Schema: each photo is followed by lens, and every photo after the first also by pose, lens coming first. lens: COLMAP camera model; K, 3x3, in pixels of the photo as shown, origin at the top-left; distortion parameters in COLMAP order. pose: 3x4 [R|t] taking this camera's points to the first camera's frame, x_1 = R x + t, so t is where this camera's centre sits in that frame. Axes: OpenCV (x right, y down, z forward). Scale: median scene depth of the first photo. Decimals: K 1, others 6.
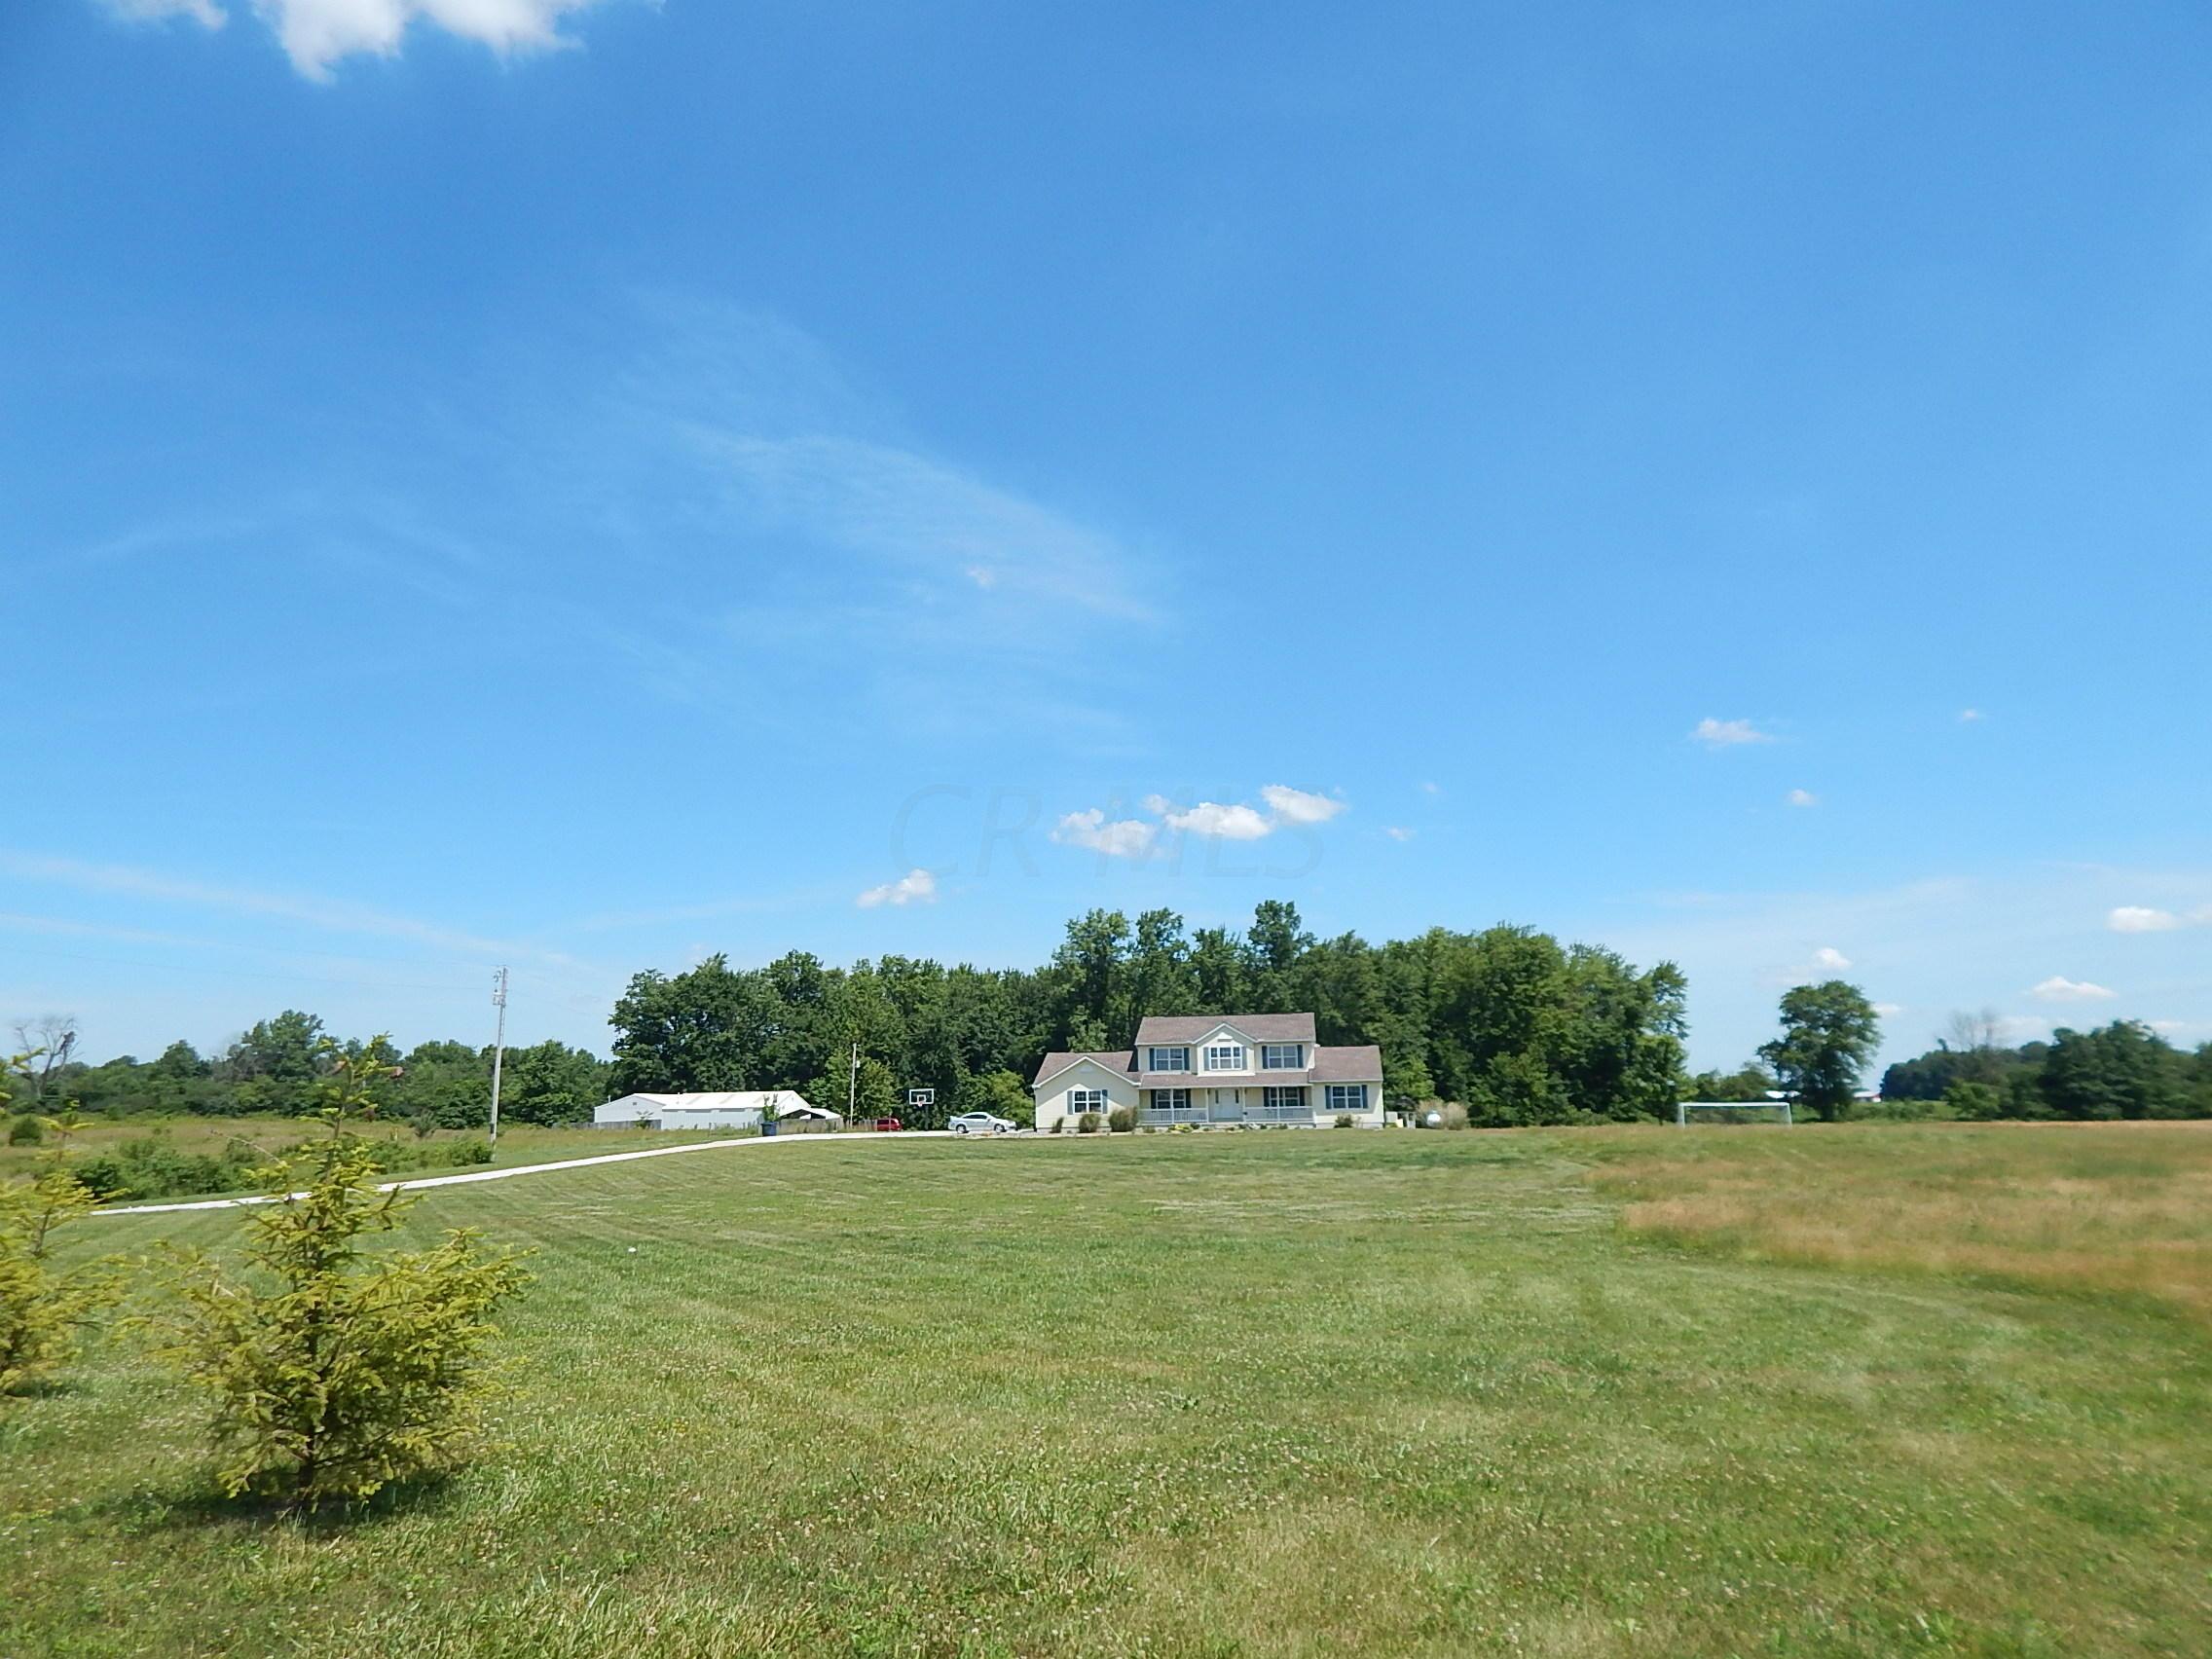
lens RADIAL K [[1437.2, 0, 1106.0], [0, 1437.2, 829.5], [0, 0, 1]] dist [-0.001560, -0.000237]
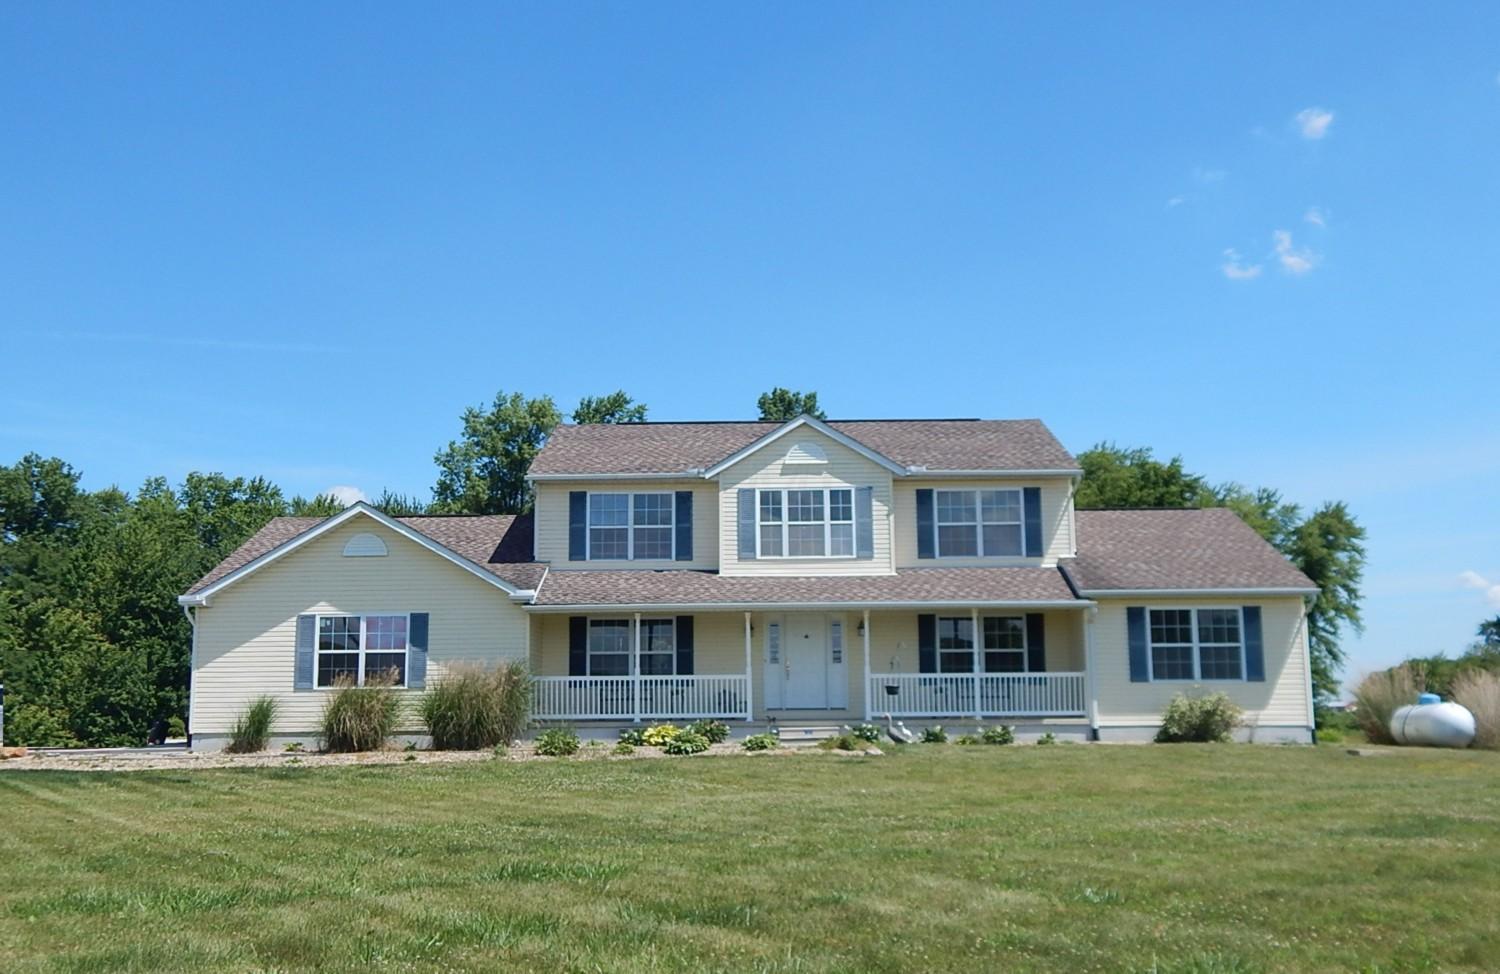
lens RADIAL K [[1382.9, 0, 750.0], [0, 1382.9, 487.0], [0, 0, 1]] dist [0.030889, -0.003267]
pose [[0.989788, 0.032453, 0.138804, 0.027238], [-0.036587, 0.998956, 0.027337, 0.143099], [-0.137772, -0.032137, 0.989943, 0.694761]]
